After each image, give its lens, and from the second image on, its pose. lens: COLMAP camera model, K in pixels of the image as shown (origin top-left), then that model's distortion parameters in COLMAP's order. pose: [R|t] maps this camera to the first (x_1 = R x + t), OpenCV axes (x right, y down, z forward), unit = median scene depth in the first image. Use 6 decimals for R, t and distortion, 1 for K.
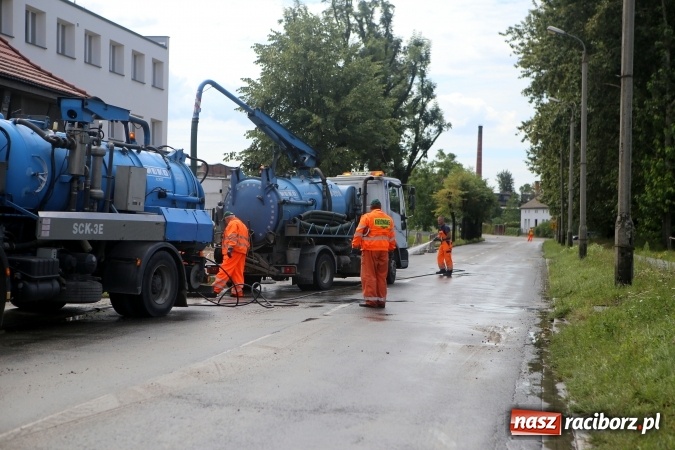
lens RADIAL K [[1233.5, 0, 338.6], [0, 1233.5, 227.1], [0, 0, 1]] dist [0.176168, 0.000000]
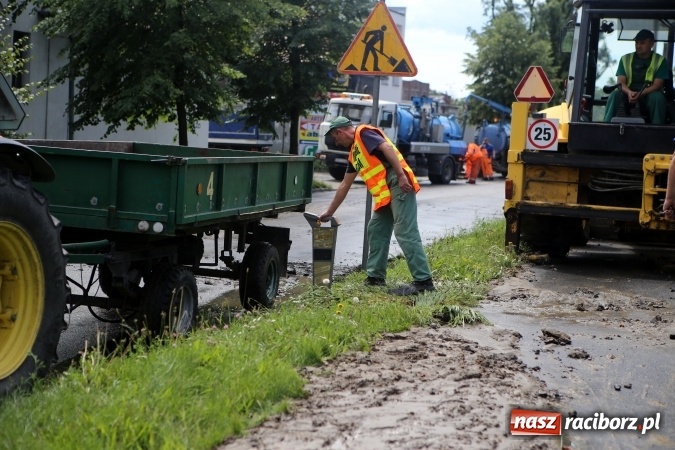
lens RADIAL K [[1233.5, 0, 334.5], [0, 1233.5, 226.2], [0, 0, 1]] dist [0.176168, 0.000000]
pose [[0.988625, 0.042926, -0.144144, -0.002650], [-0.032167, 0.996577, 0.076160, -0.026429], [0.146920, -0.070657, 0.986622, -1.535850]]
